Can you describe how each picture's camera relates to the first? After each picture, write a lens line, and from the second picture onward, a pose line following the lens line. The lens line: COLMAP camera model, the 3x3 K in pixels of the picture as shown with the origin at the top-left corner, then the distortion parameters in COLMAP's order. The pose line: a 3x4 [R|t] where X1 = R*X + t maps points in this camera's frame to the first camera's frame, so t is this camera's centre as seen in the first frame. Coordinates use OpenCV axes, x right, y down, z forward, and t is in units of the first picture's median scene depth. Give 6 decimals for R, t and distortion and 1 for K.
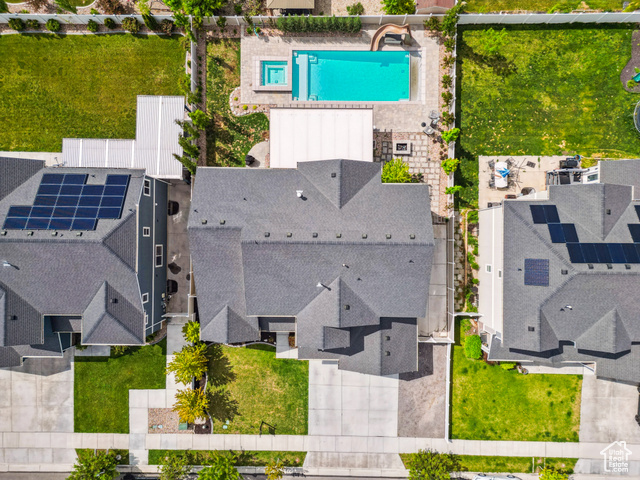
lens RADIAL K [[447.6, 0, 320.0], [0, 447.6, 240.0], [0, 0, 1]] dist [0.086526, -0.076230]
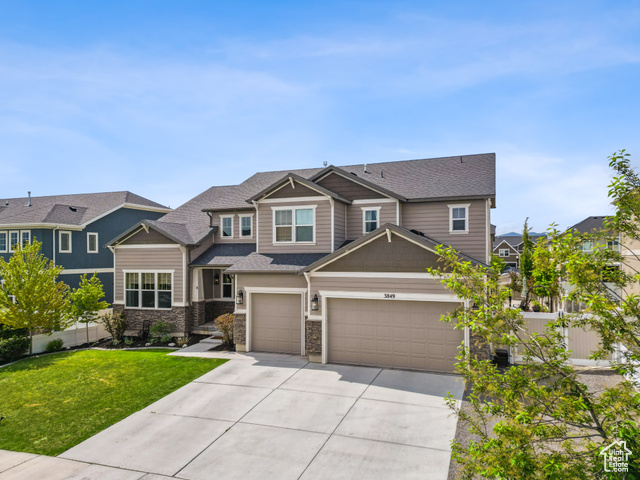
lens RADIAL K [[449.6, 0, 318.3], [0, 449.6, 257.4], [0, 0, 1]] dist [0.082217, -0.076169]
pose [[0.937968, -0.002981, -0.346710, 0.188636], [-0.346717, -0.002254, -0.937967, 0.616190], [0.002014, 0.999993, -0.003148, 0.910154]]
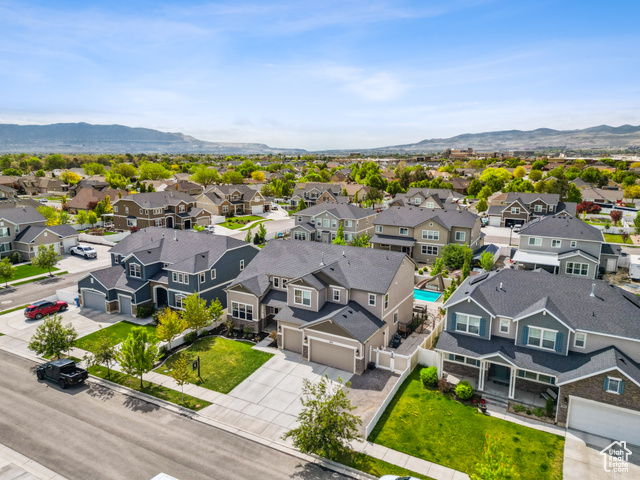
lens RADIAL K [[447.6, 0, 320.0], [0, 447.6, 240.0], [0, 0, 1]] dist [0.086526, -0.076230]
pose [[0.879995, 0.104607, -0.463321, 0.529068], [-0.474798, 0.166488, -0.864204, 1.084038], [-0.013264, 0.980479, 0.196176, 0.527478]]
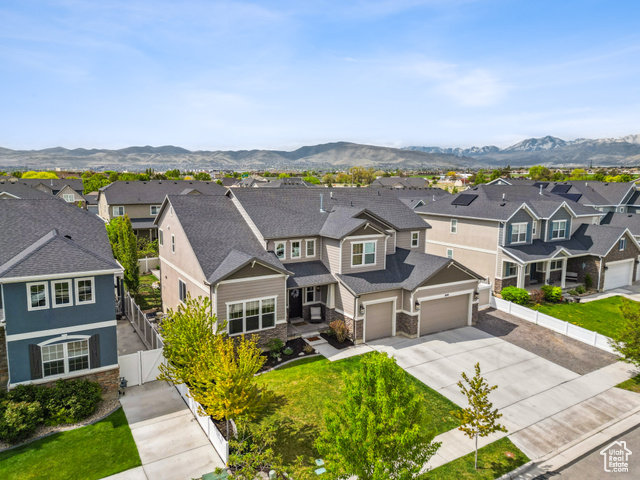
lens RADIAL K [[447.6, 0, 320.0], [0, 447.6, 240.0], [0, 0, 1]] dist [0.086526, -0.076230]
pose [[0.847988, -0.062363, 0.526334, -0.412181], [0.529868, 0.123194, -0.839085, 0.731756], [-0.012513, 0.990421, 0.137511, 0.761429]]
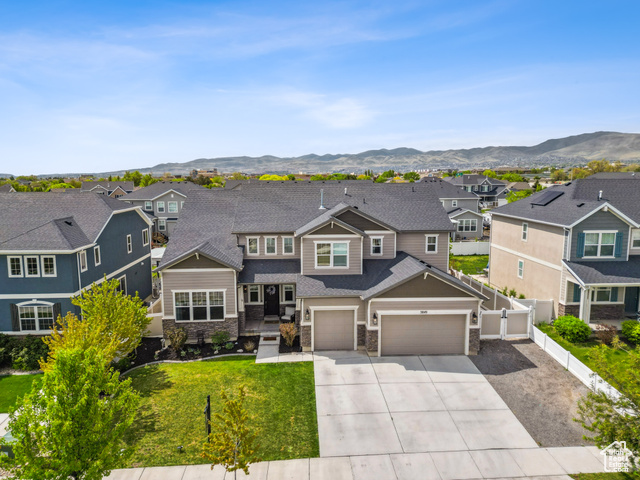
lens RADIAL K [[447.6, 0, 320.0], [0, 447.6, 240.0], [0, 0, 1]] dist [0.086526, -0.076230]
pose [[0.997994, -0.009276, 0.062626, -0.050158], [0.063308, 0.140391, -0.988070, 0.807354], [0.000373, 0.990053, 0.140697, 0.767398]]
